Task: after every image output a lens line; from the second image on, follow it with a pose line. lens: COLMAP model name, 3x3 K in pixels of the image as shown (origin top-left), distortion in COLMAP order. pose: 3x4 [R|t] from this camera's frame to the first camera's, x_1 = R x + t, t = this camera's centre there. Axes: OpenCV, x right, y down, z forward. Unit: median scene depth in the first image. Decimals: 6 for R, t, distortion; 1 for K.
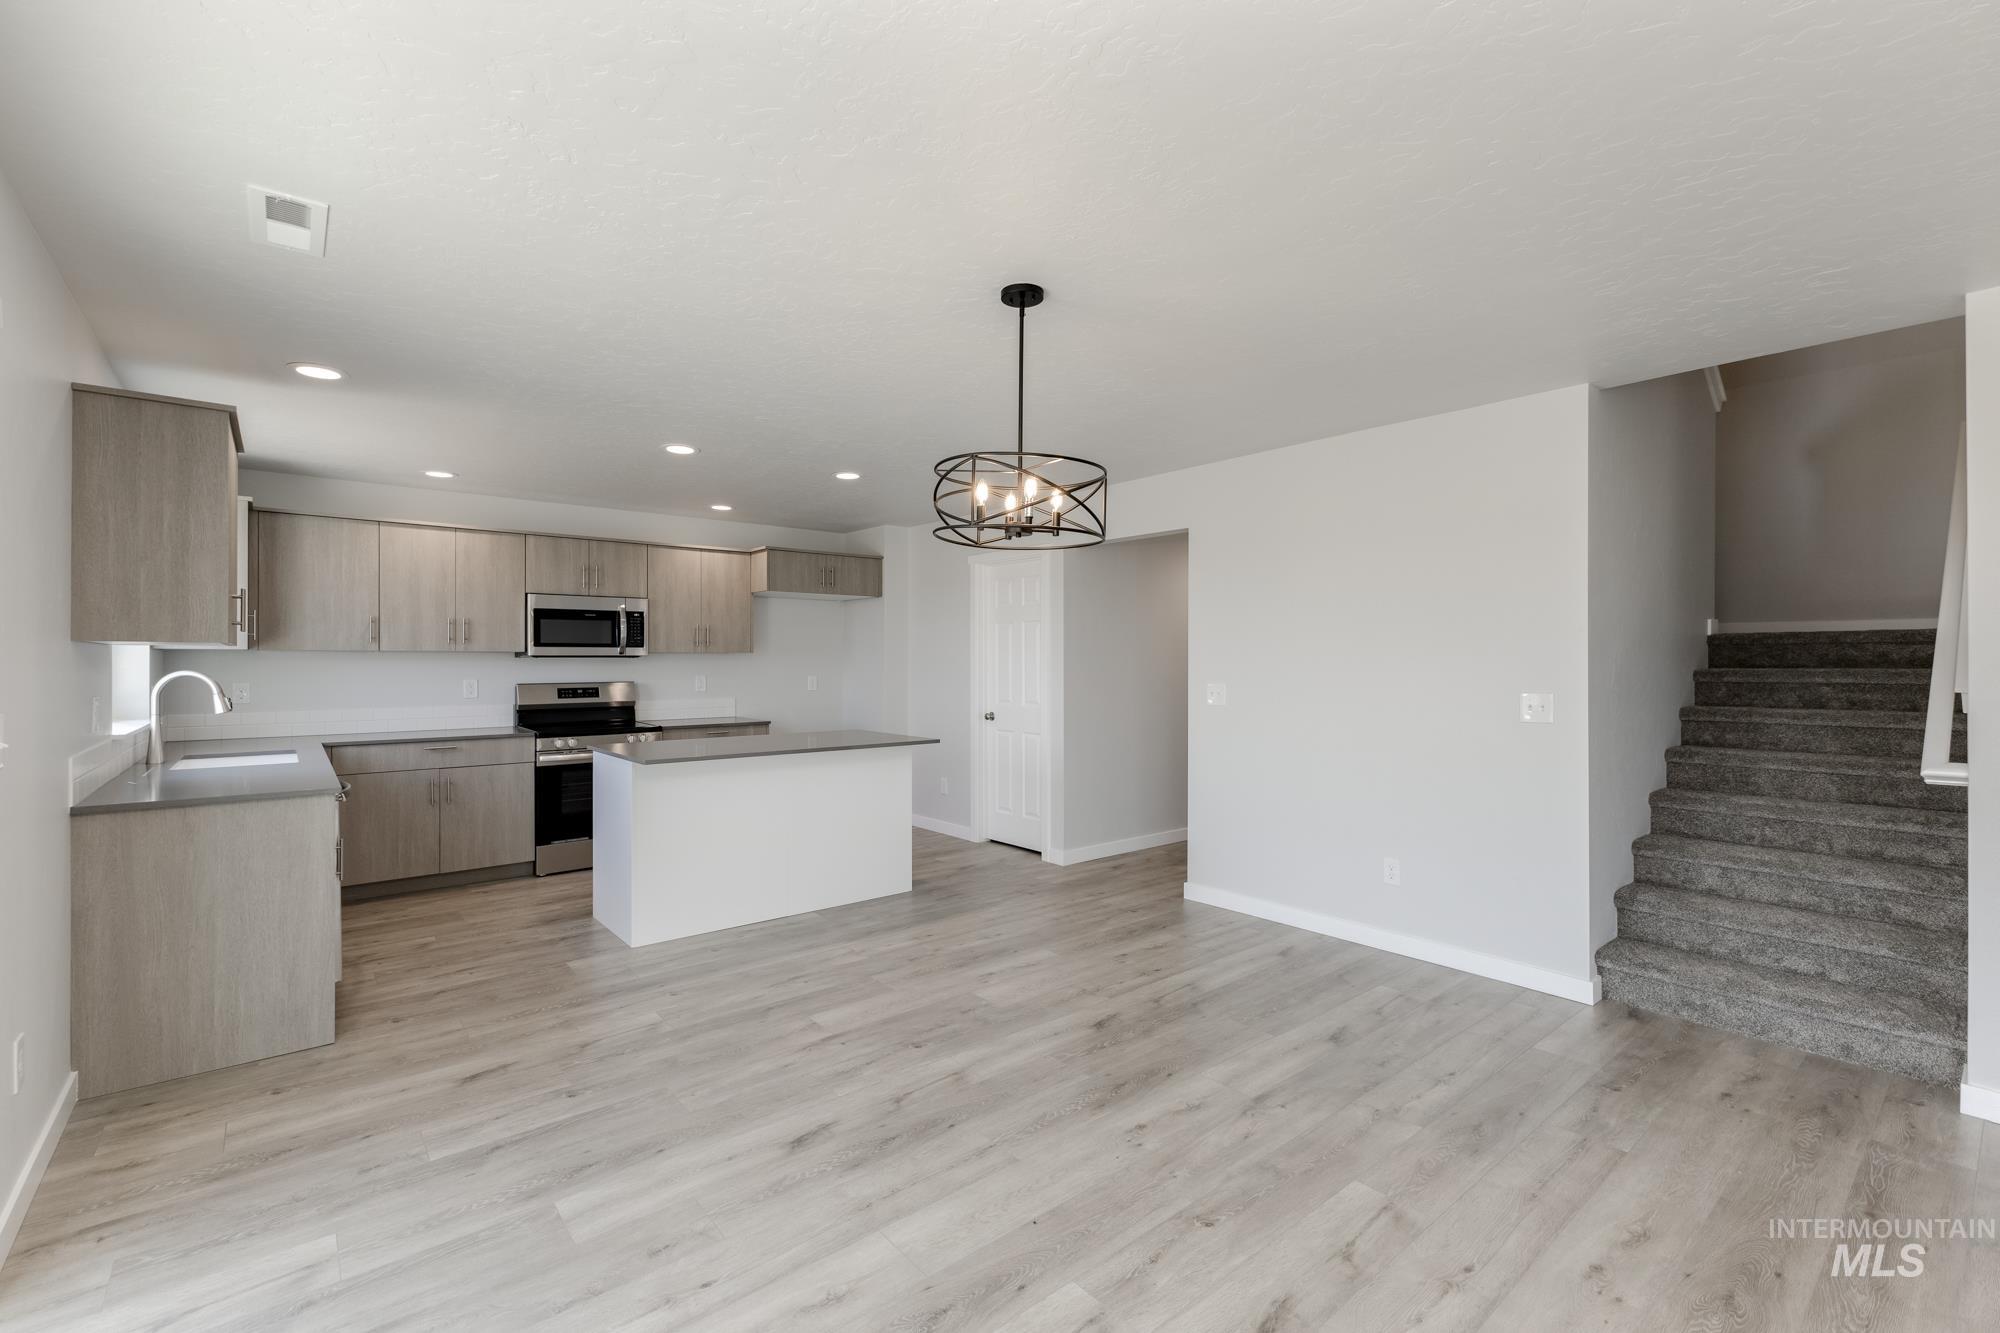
lens RADIAL K [[861.6, 0, 1014.1], [0, 861.6, 657.0], [0, 0, 1]] dist [0.008875, -0.001807]
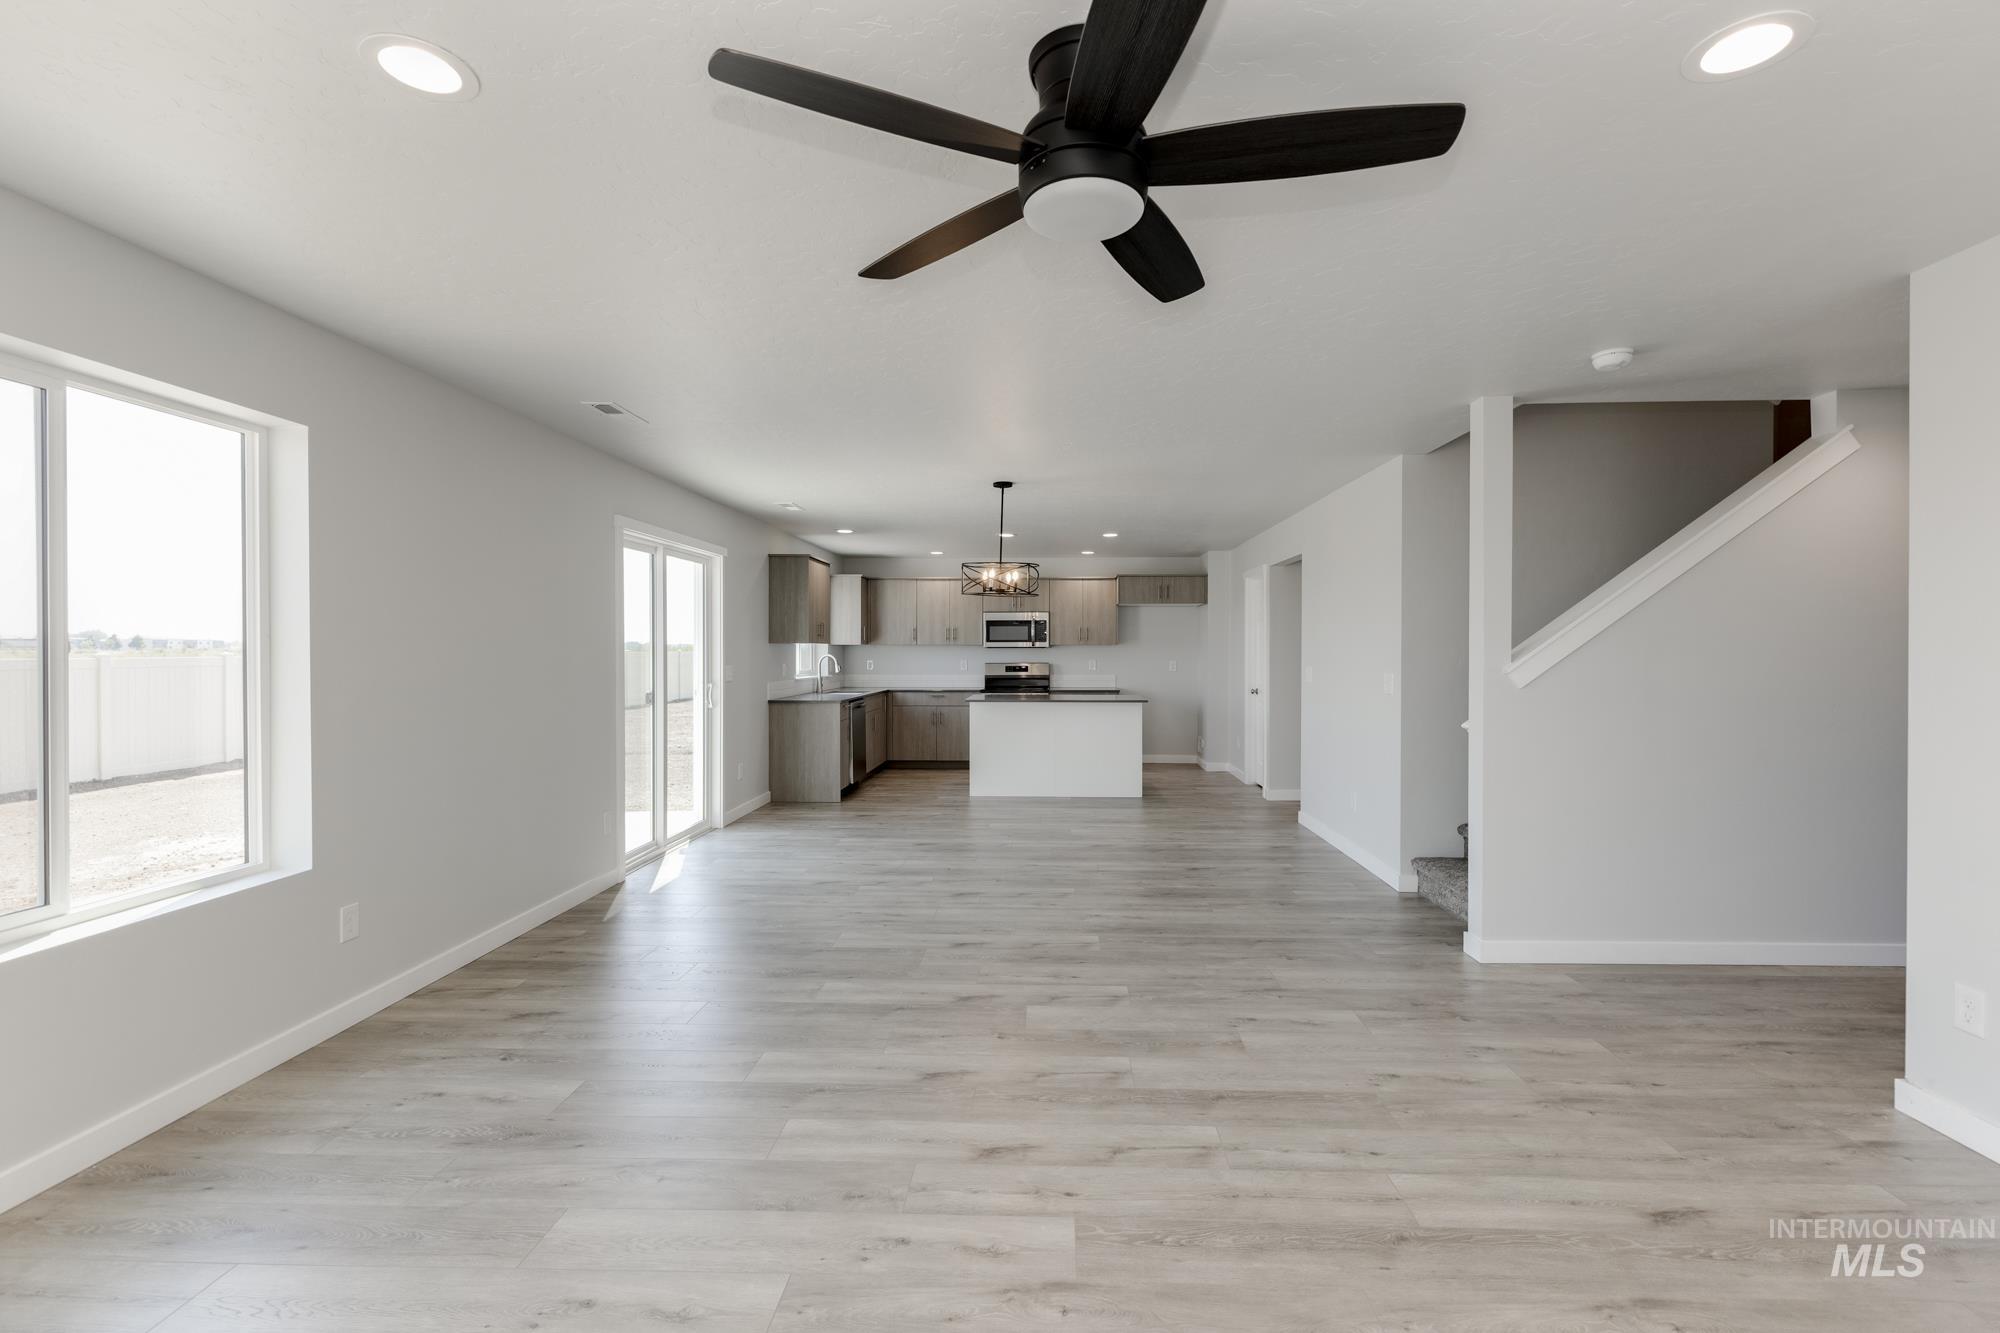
lens RADIAL K [[861.6, 0, 1026.2], [0, 861.6, 649.4], [0, 0, 1]] dist [0.008875, -0.001807]
pose [[0.749109, 0.000390, -0.662446, 0.679615], [0.001043, 0.999998, 0.001767, -0.000088], [0.662446, -0.002014, 0.749107, -0.272488]]
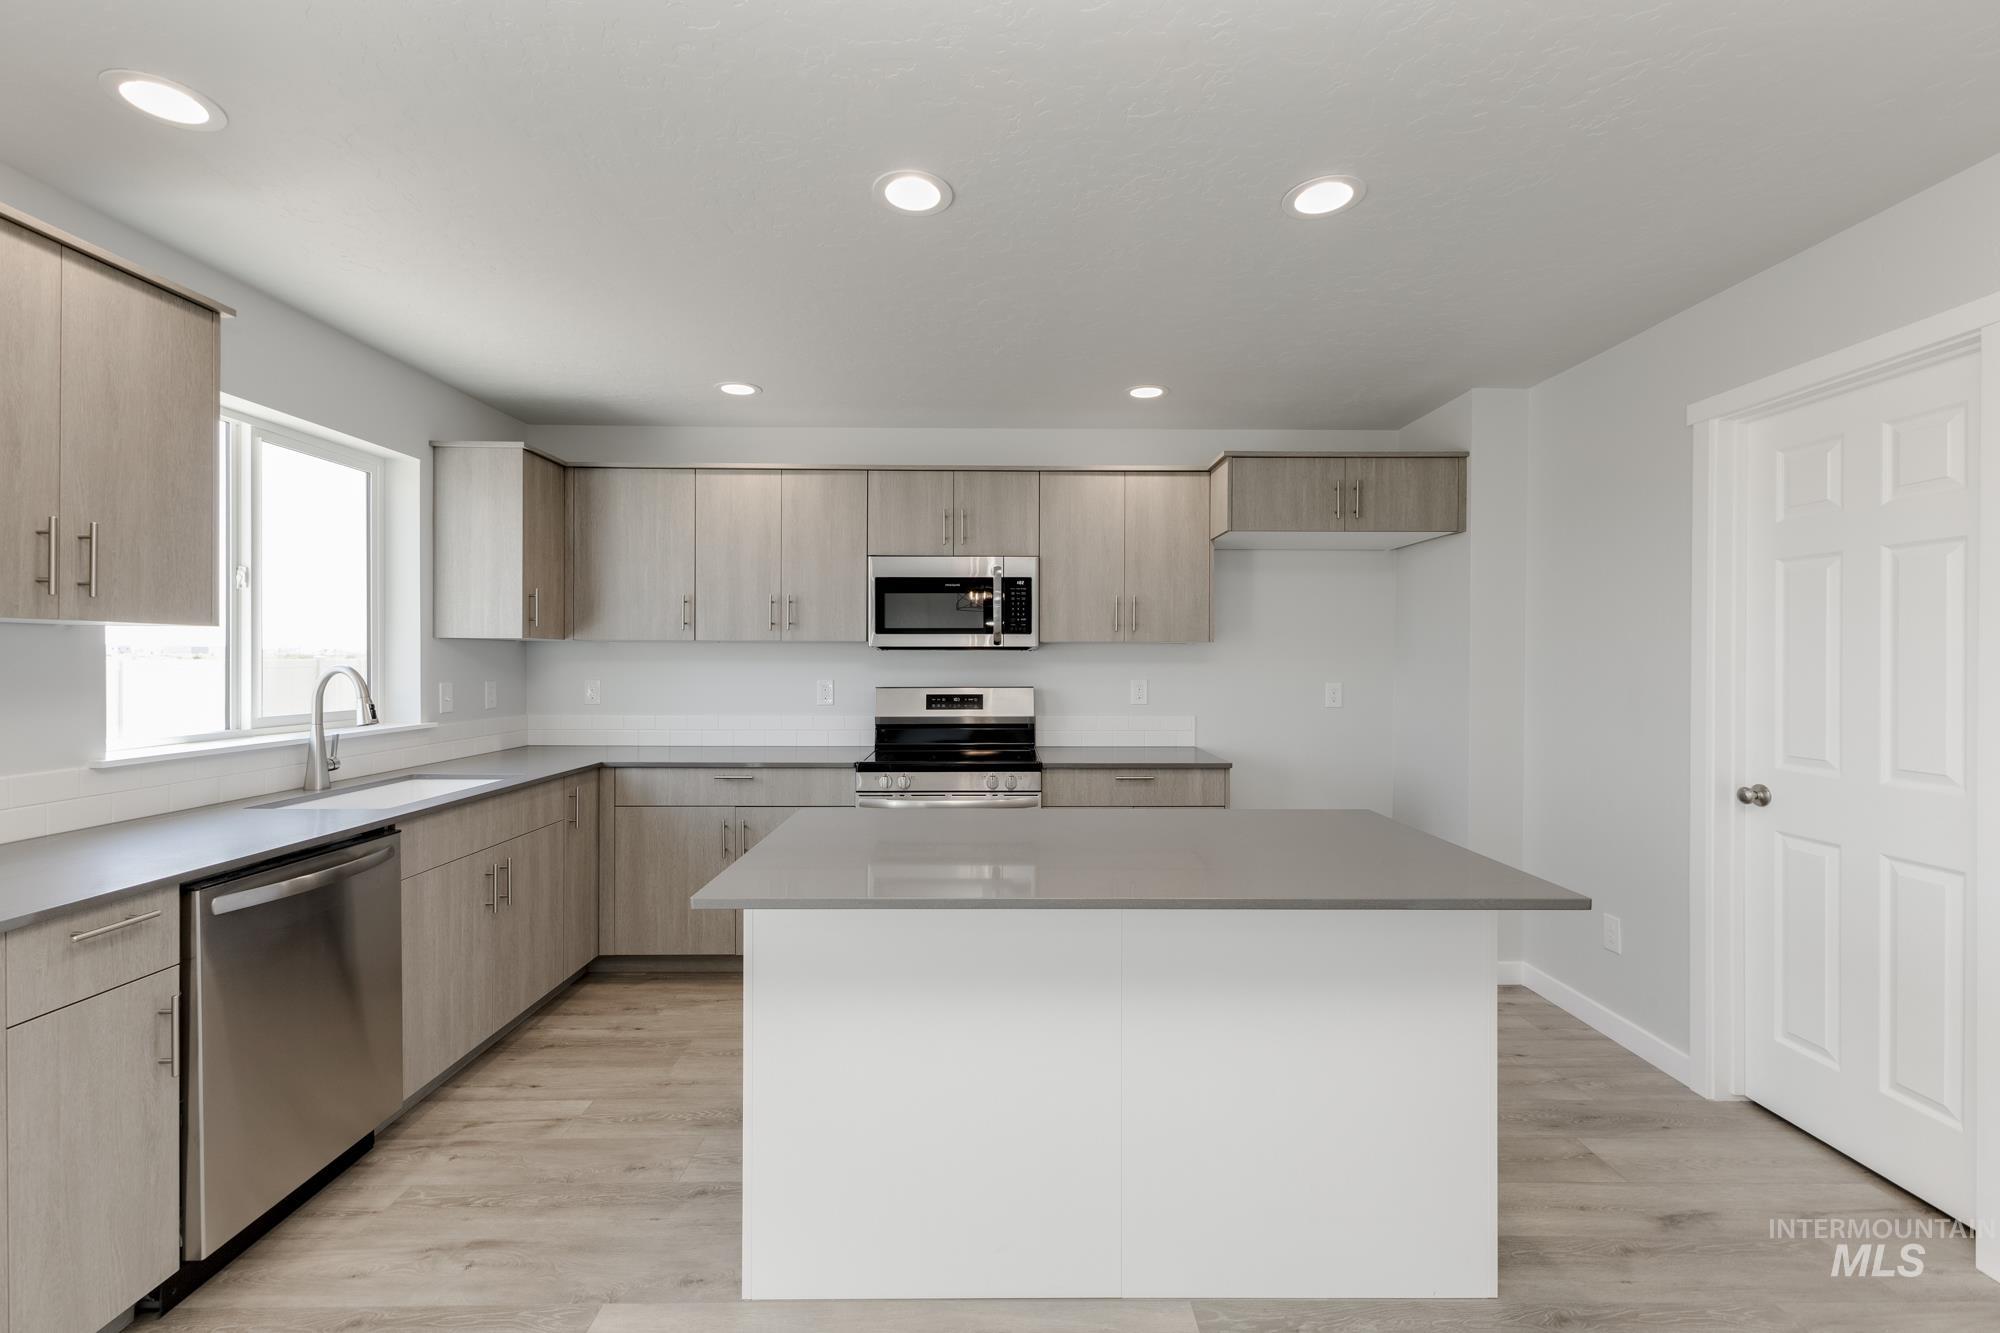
lens RADIAL K [[861.6, 0, 999.1], [0, 861.6, 663.2], [0, 0, 1]] dist [0.008875, -0.001807]
pose [[0.763954, 0.006968, -0.645233, -0.042706], [-0.001119, 0.999955, 0.009473, 0.004697], [0.645270, -0.006515, 0.763927, 0.544399]]
